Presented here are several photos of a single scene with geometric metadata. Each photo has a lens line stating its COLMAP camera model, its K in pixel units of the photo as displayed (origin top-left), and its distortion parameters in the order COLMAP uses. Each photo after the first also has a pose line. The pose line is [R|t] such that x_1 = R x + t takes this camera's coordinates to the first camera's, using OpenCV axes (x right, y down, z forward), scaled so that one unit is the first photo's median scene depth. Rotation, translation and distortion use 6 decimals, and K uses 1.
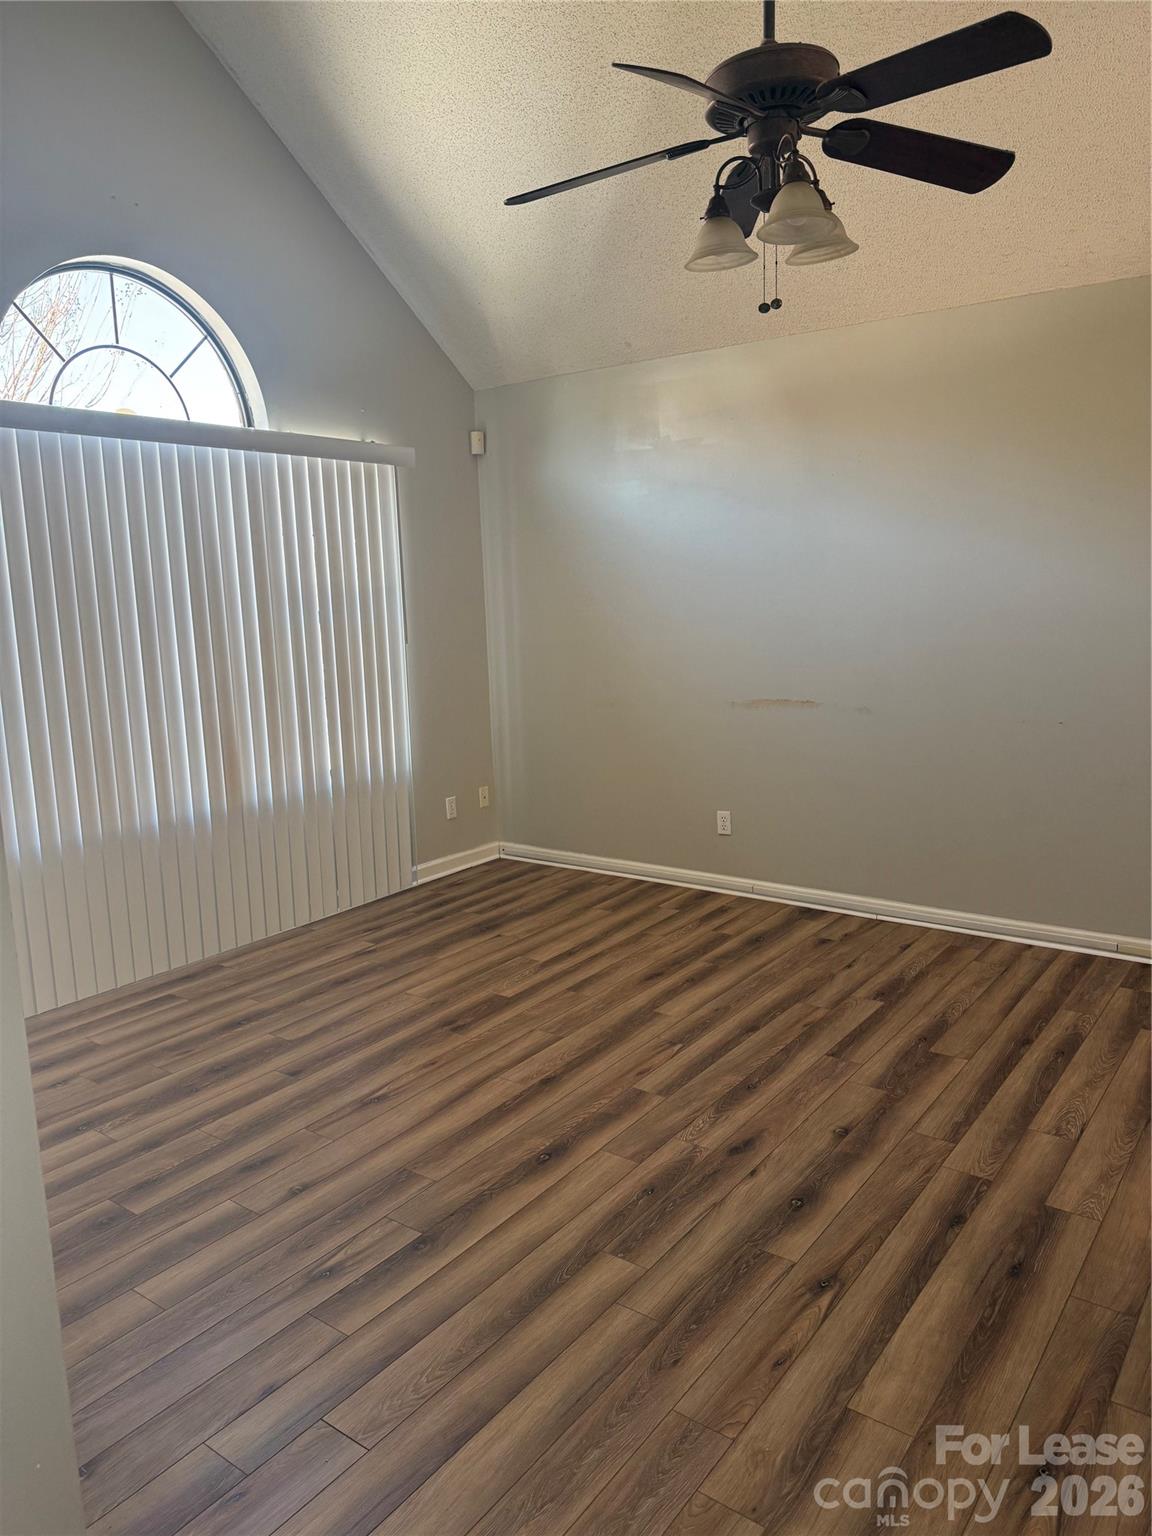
lens RADIAL K [[1072.0, 0, 568.7], [0, 1072.0, 773.0], [0, 0, 1]] dist [0.102498, -0.172434]
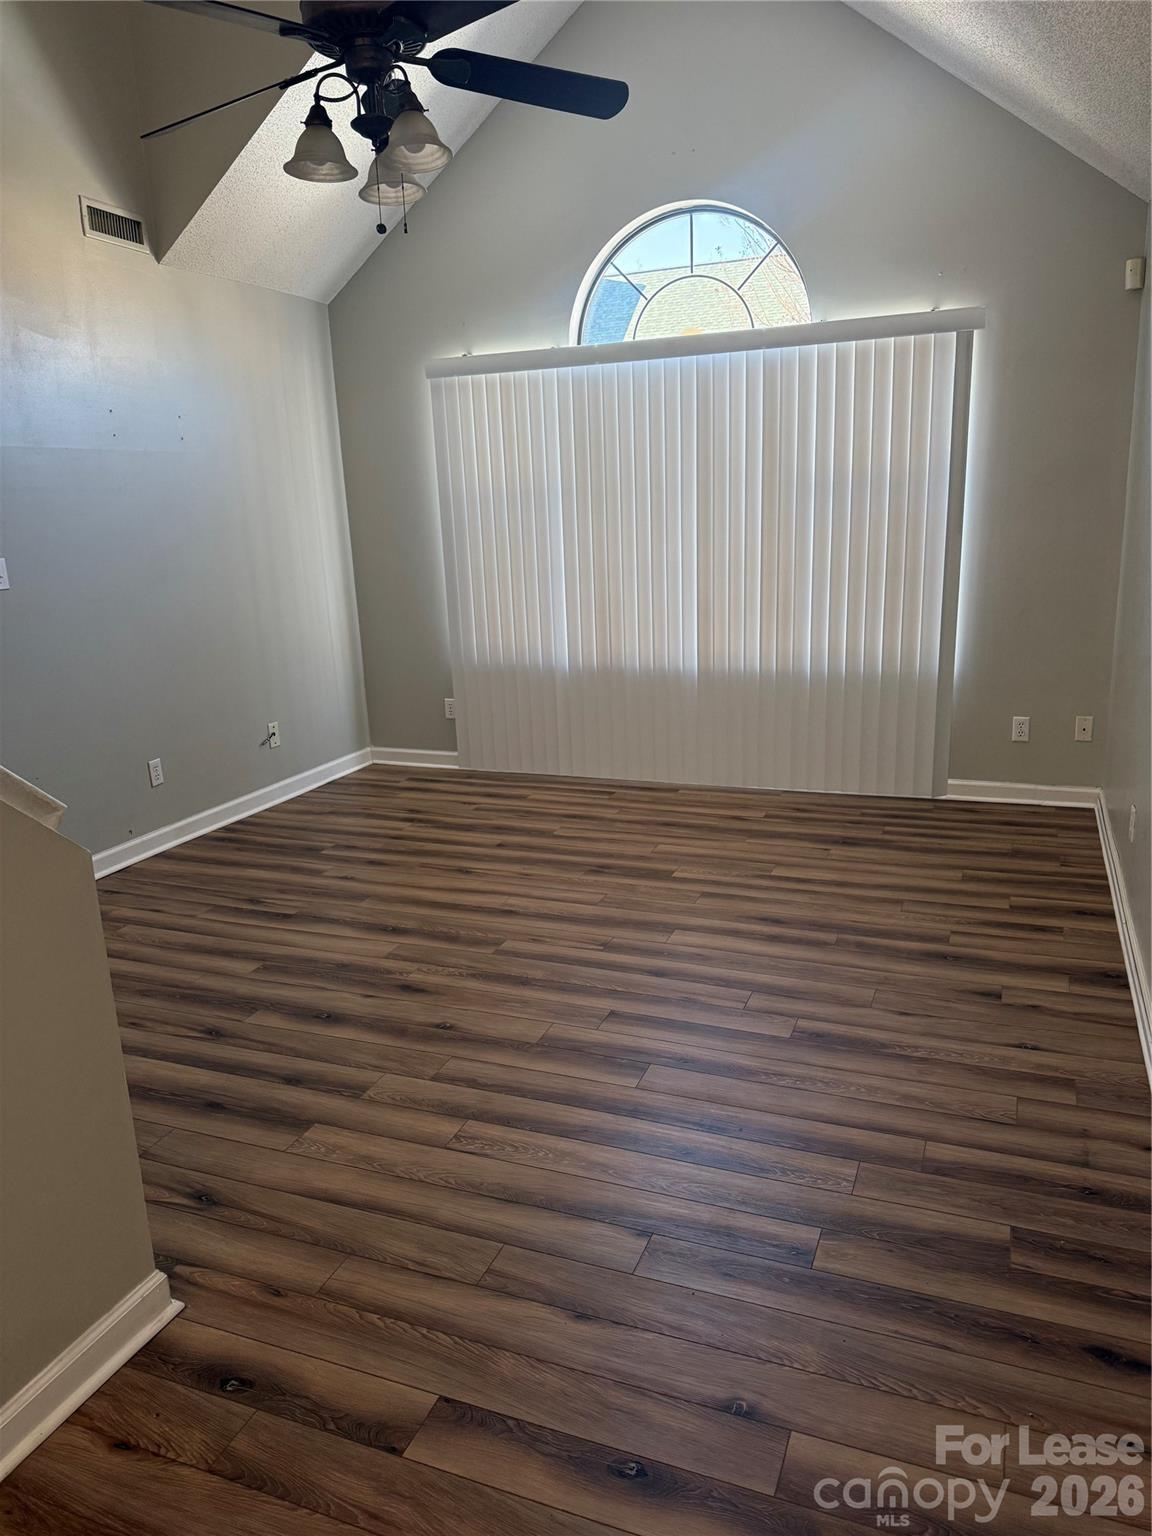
lens RADIAL K [[1080.1, 0, 571.8], [0, 1080.1, 772.4], [0, 0, 1]] dist [0.045845, -0.067377]
pose [[0.253353, 0.258426, -0.932217, 0.906984], [-0.136120, 0.963593, 0.230130, -0.125875], [0.957749, 0.068589, 0.279307, 0.610023]]
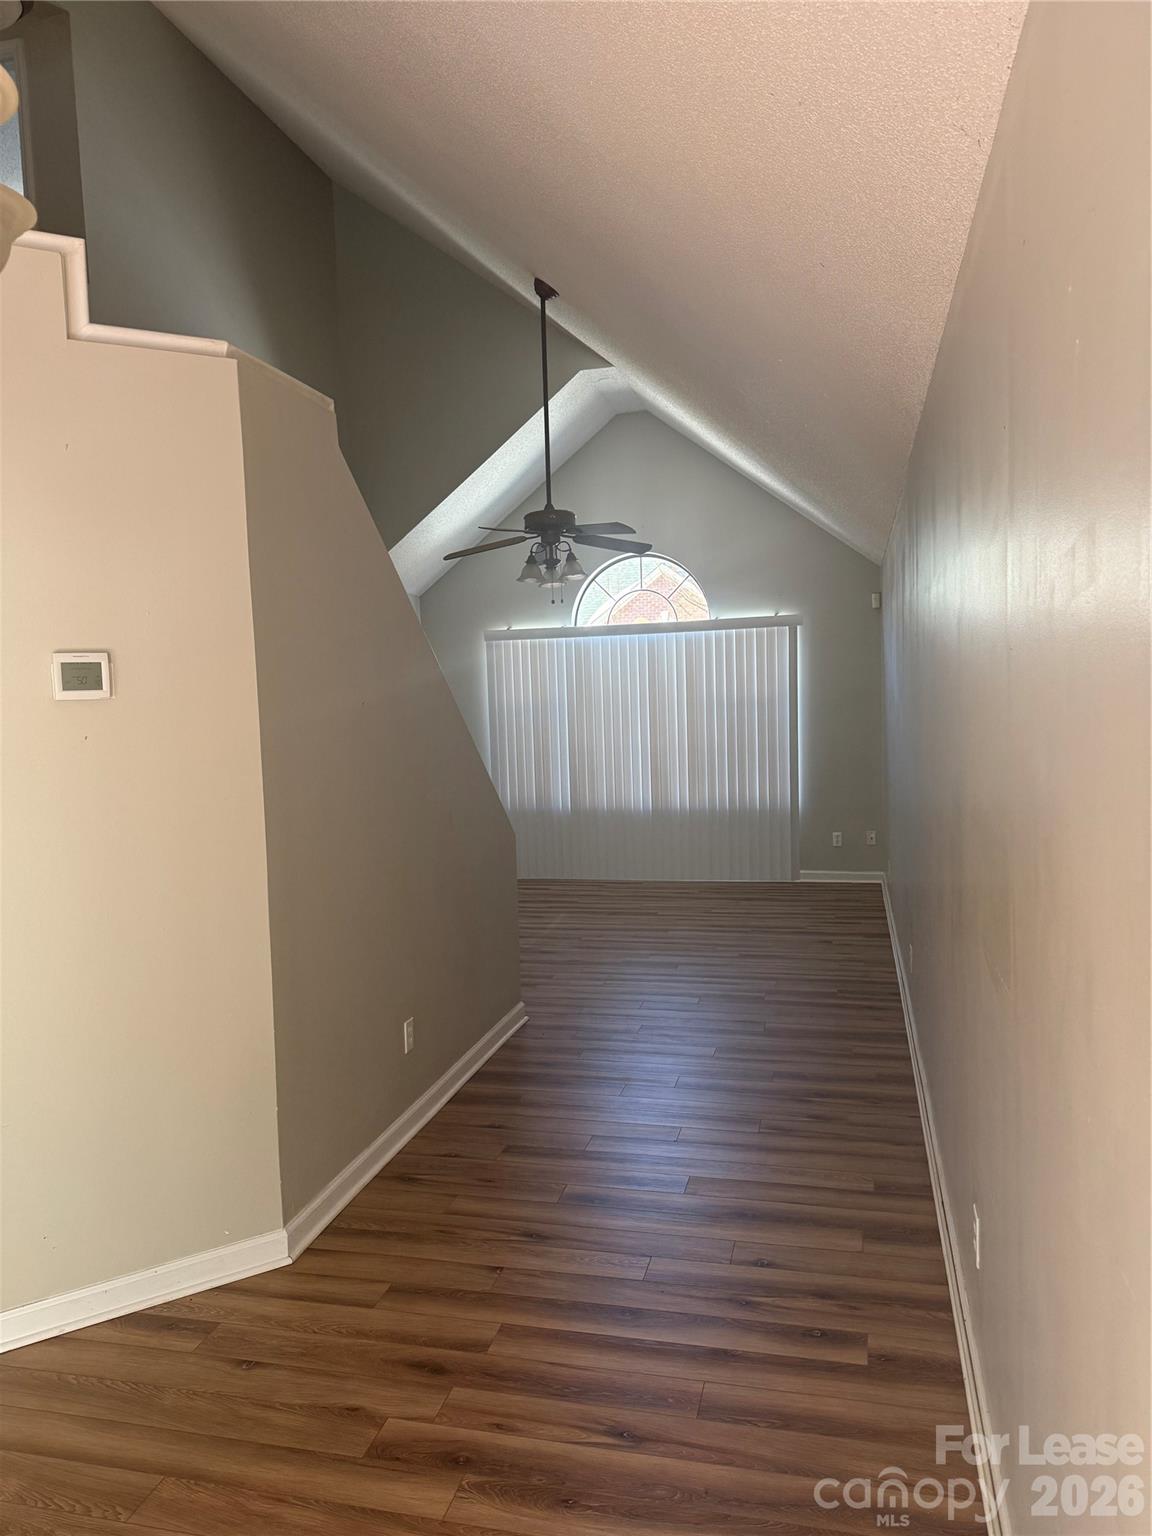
lens RADIAL K [[1072.0, 0, 568.7], [0, 1072.0, 773.0], [0, 0, 1]] dist [0.102498, -0.172434]
pose [[0.377259, 0.082612, -0.922416, 1.670482], [-0.138676, 0.989823, 0.031932, -0.084165], [0.915666, 0.115870, 0.384876, 0.086006]]
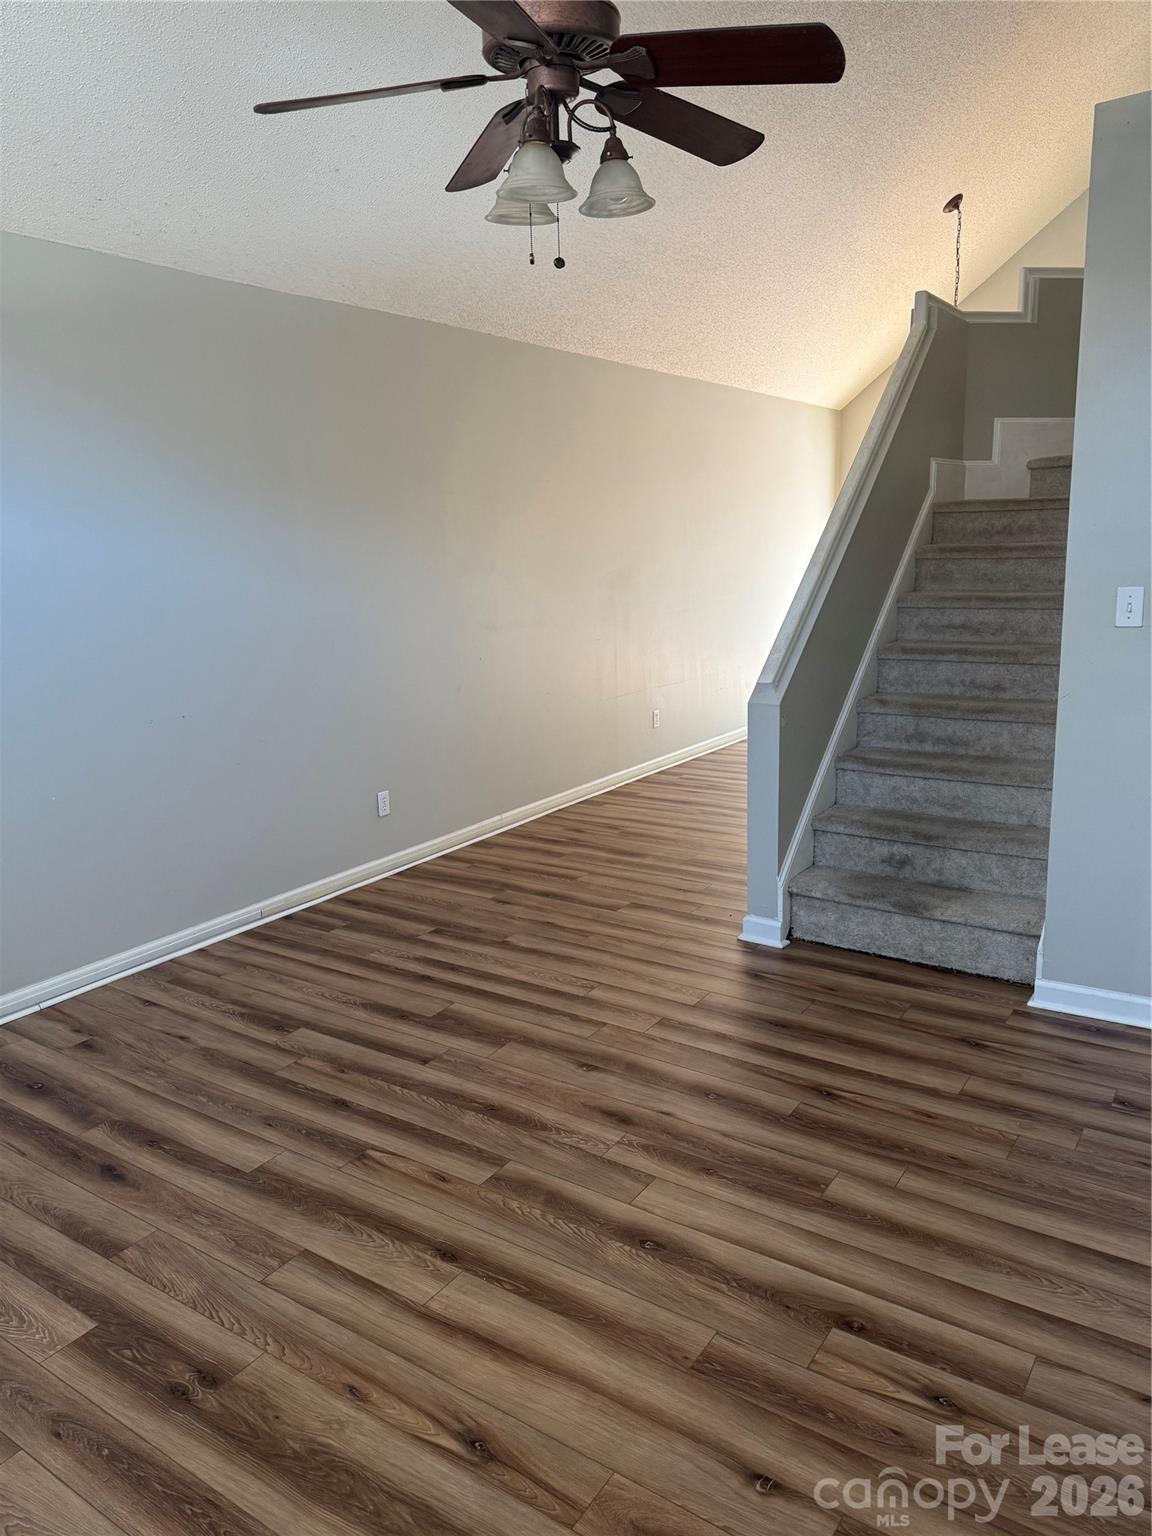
lens RADIAL K [[1072.0, 0, 568.7], [0, 1072.0, 773.0], [0, 0, 1]] dist [0.102498, -0.172434]
pose [[-0.041049, -0.176072, 0.983521, -0.561866], [0.203380, 0.962270, 0.180756, -0.109892], [-0.978239, 0.207448, -0.003691, 0.727035]]
